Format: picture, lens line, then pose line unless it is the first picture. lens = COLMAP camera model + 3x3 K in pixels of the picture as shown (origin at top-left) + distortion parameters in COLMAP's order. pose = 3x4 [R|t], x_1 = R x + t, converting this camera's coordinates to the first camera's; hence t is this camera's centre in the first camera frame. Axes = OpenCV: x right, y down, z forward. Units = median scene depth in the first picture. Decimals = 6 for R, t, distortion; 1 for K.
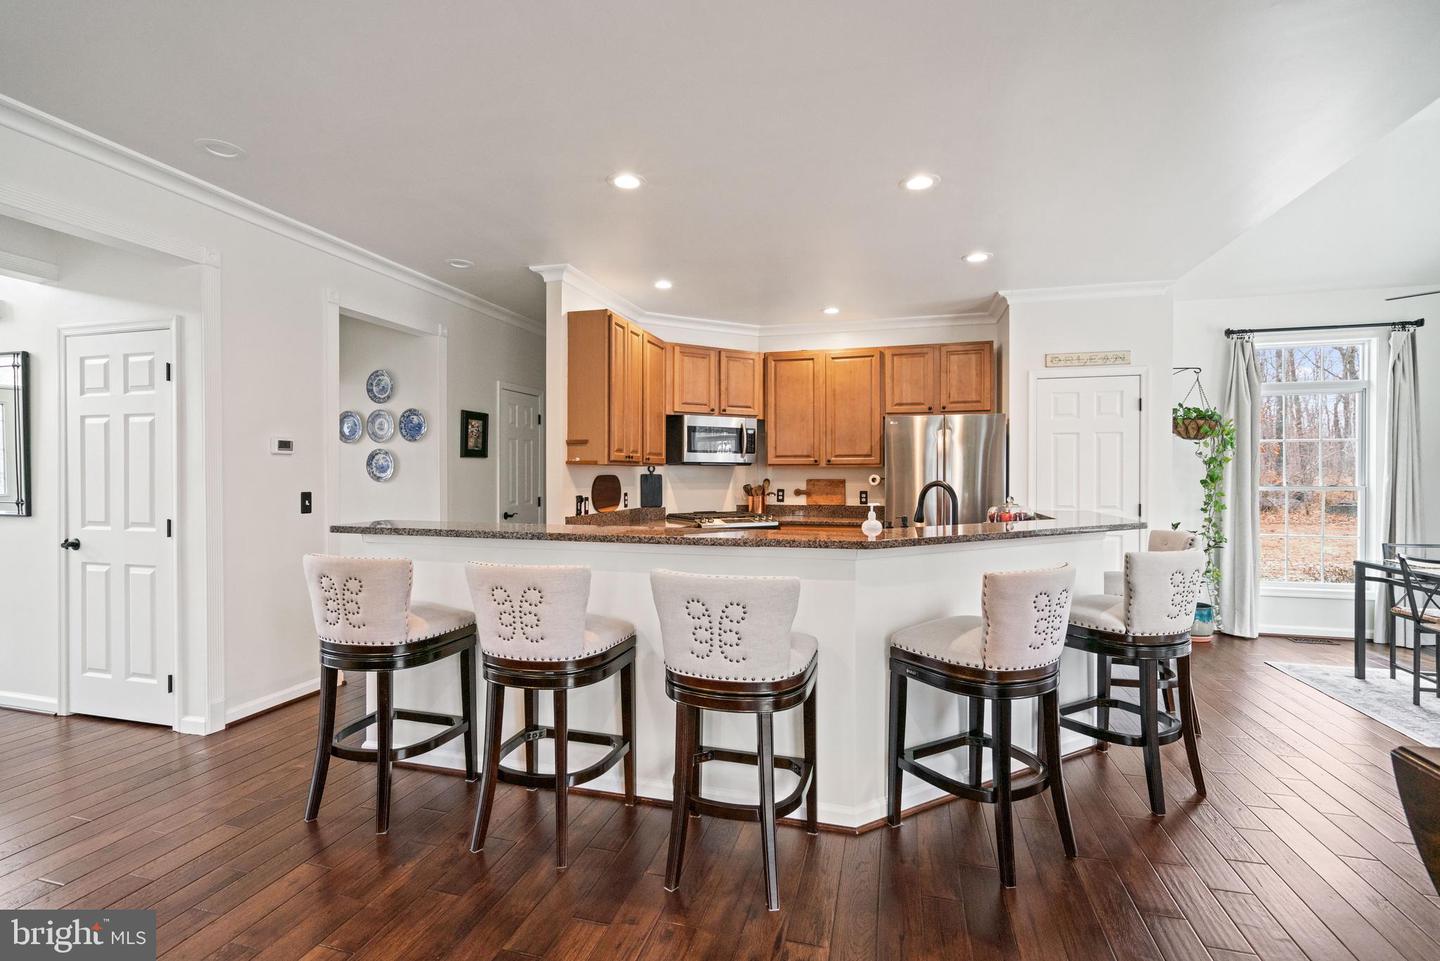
lens RADIAL K [[659.8, 0, 704.6], [0, 659.8, 479.1], [0, 0, 1]] dist [-0.001772, 0.000685]
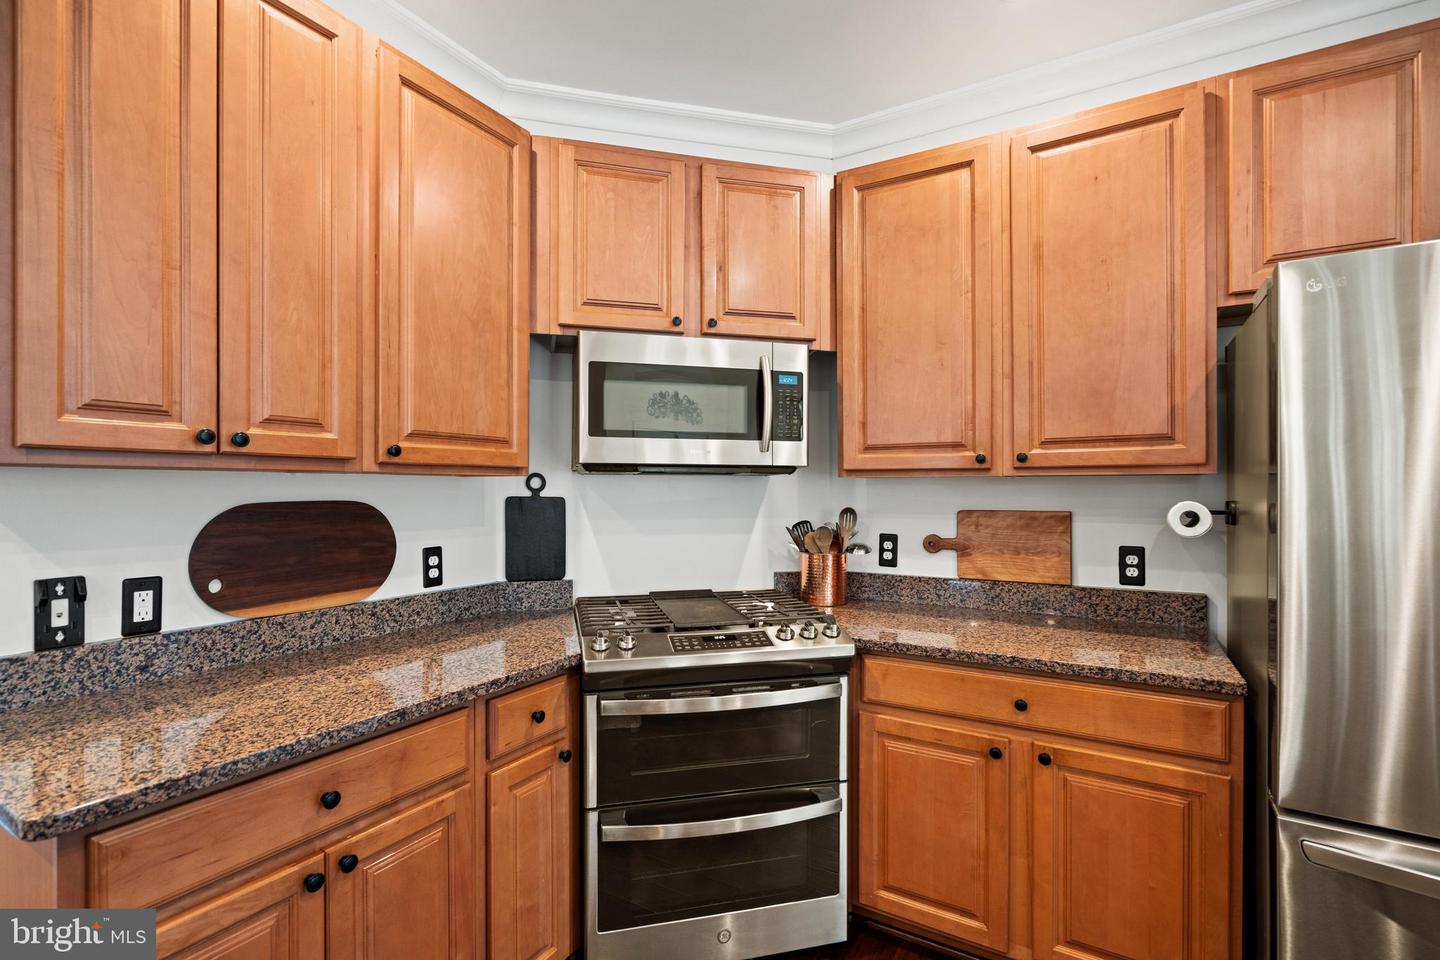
lens RADIAL K [[659.8, 0, 707.4], [0, 659.8, 487.0], [0, 0, 1]] dist [-0.001772, 0.000685]
pose [[0.967088, -0.001067, -0.254440, 0.119057], [-0.001350, 0.999956, -0.009322, -0.009588], [0.254438, 0.009359, 0.967044, 0.635330]]
